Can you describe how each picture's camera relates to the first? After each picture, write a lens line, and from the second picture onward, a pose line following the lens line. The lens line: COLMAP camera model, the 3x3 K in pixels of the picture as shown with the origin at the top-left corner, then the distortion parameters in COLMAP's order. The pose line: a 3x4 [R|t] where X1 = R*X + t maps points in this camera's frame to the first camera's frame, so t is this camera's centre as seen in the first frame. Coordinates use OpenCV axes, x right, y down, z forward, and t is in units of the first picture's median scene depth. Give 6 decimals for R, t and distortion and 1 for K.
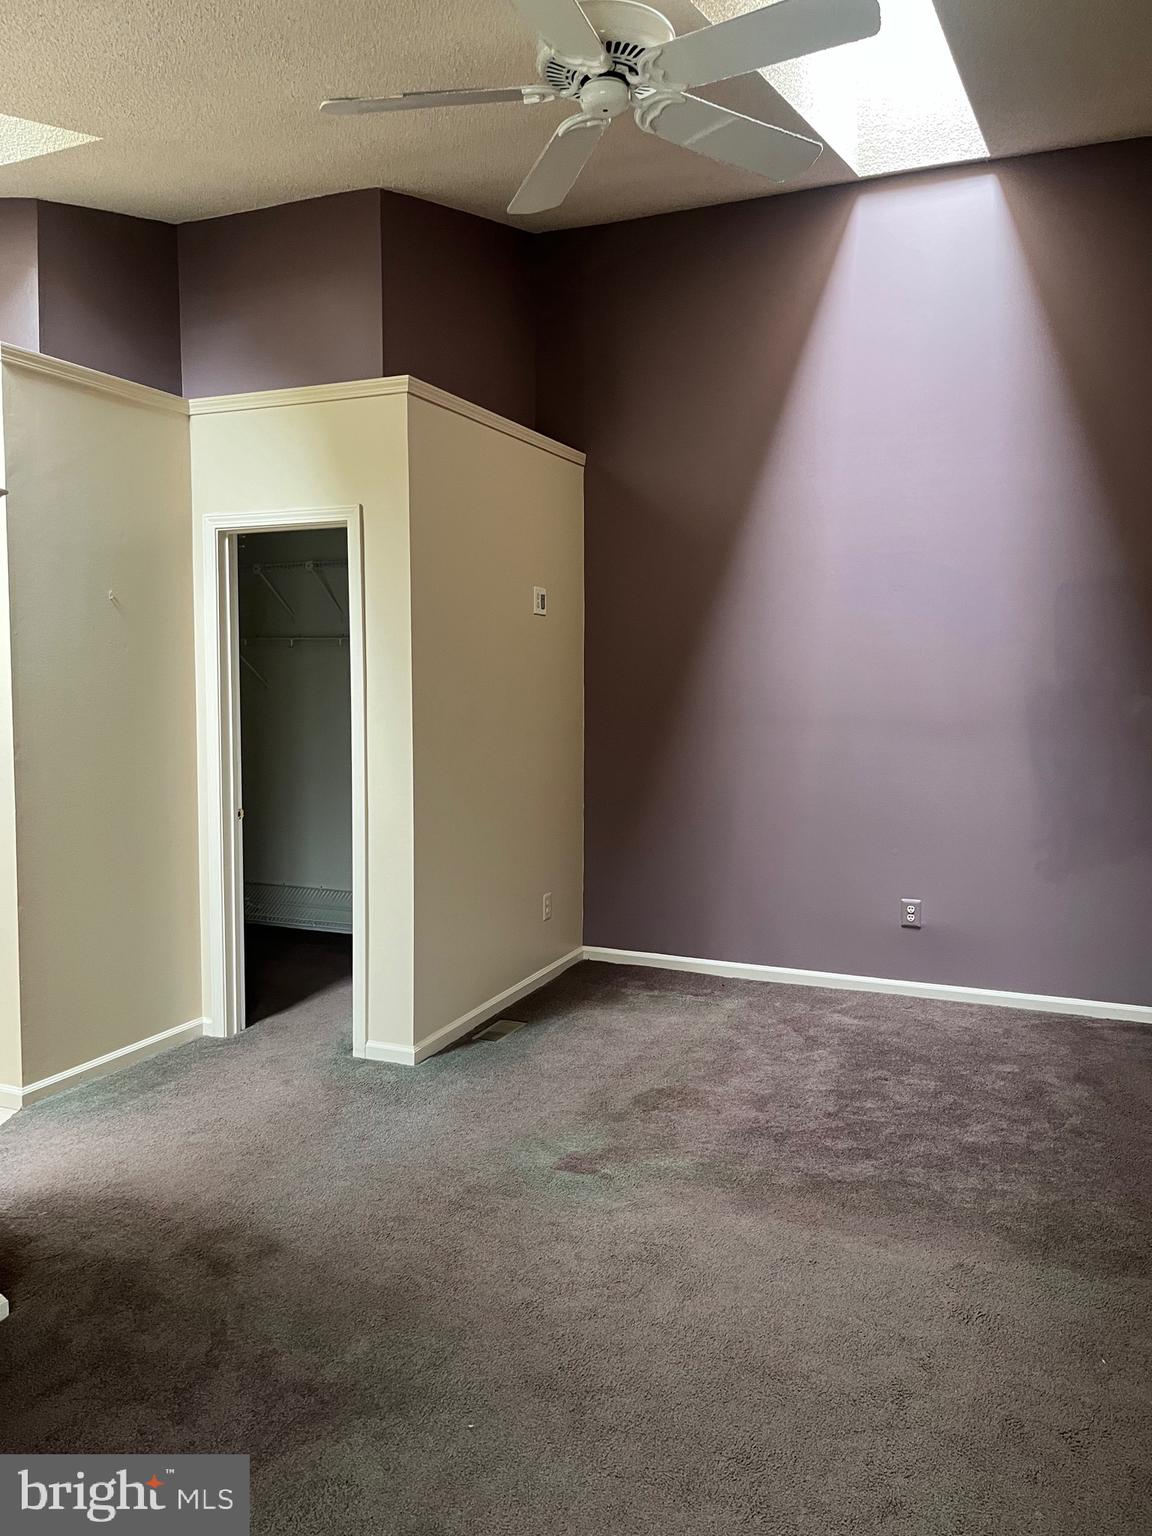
lens RADIAL K [[1156.9, 0, 569.3], [0, 1156.9, 765.5], [0, 0, 1]] dist [0.033732, -0.018393]
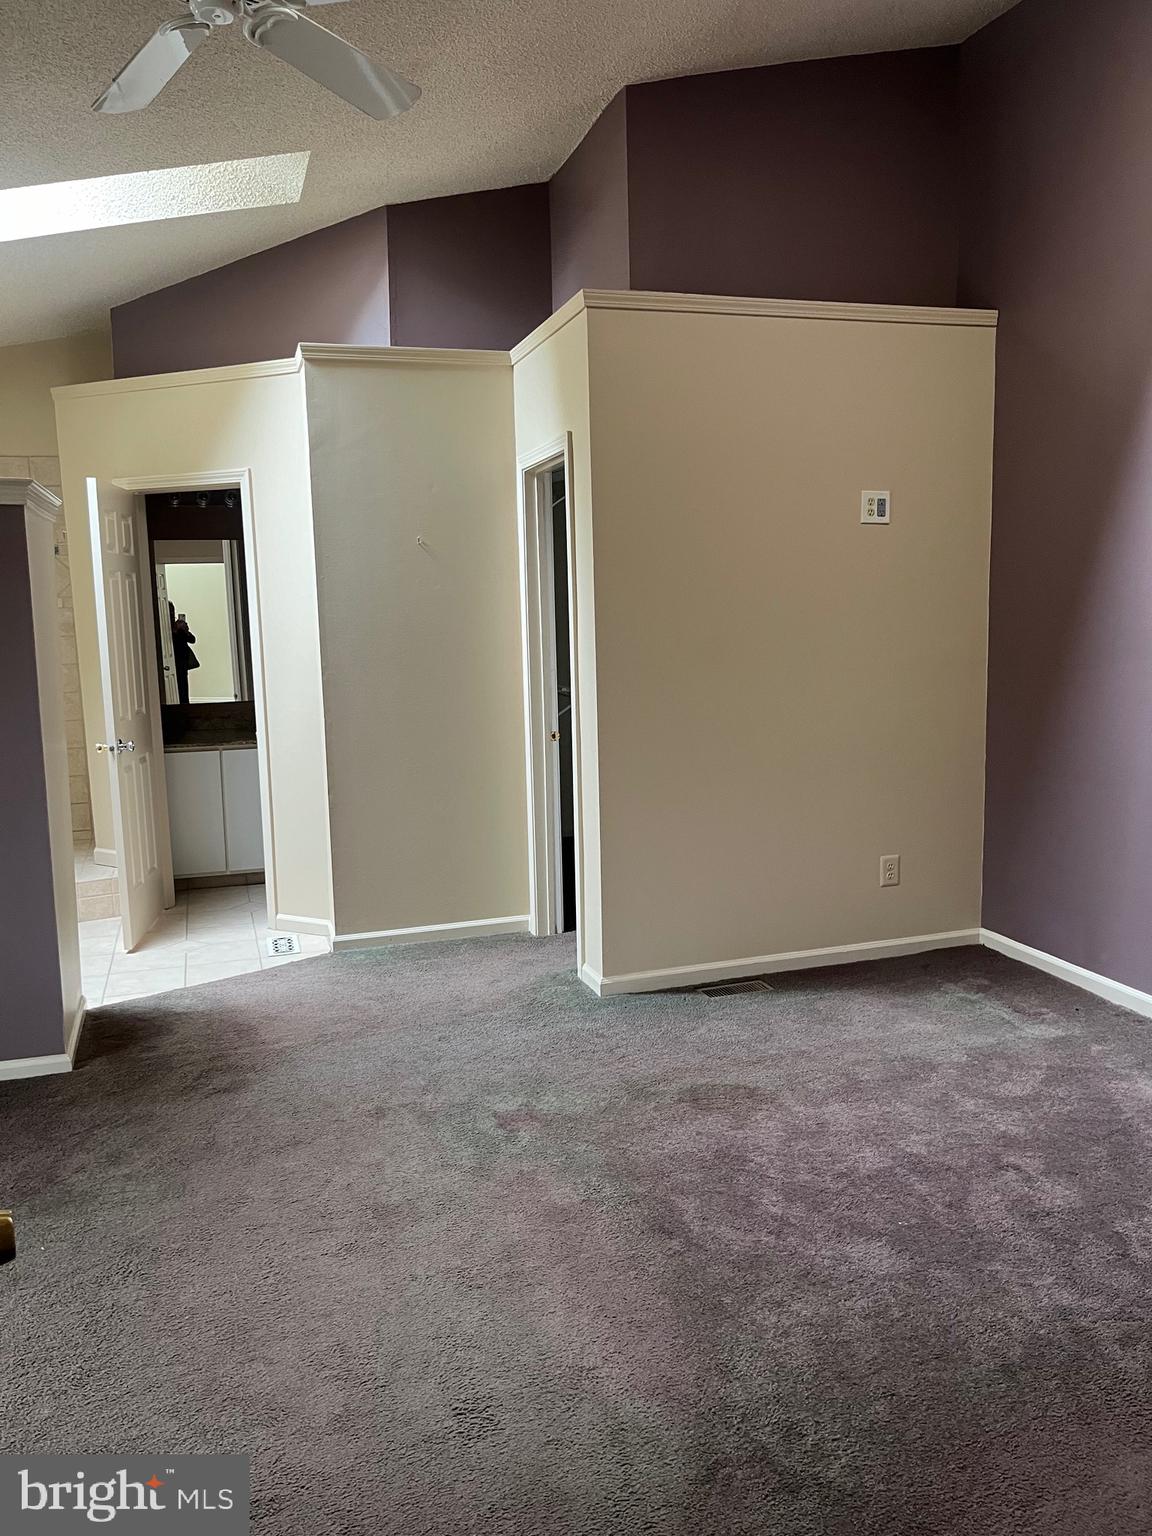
lens RADIAL K [[1156.9, 0, 572.0], [0, 1156.9, 768.3], [0, 0, 1]] dist [0.033732, -0.018393]
pose [[0.655296, 0.085185, -0.750554, 0.585276], [-0.034076, 0.995943, 0.083284, -0.019743], [0.754603, -0.029000, 0.655540, 0.335749]]
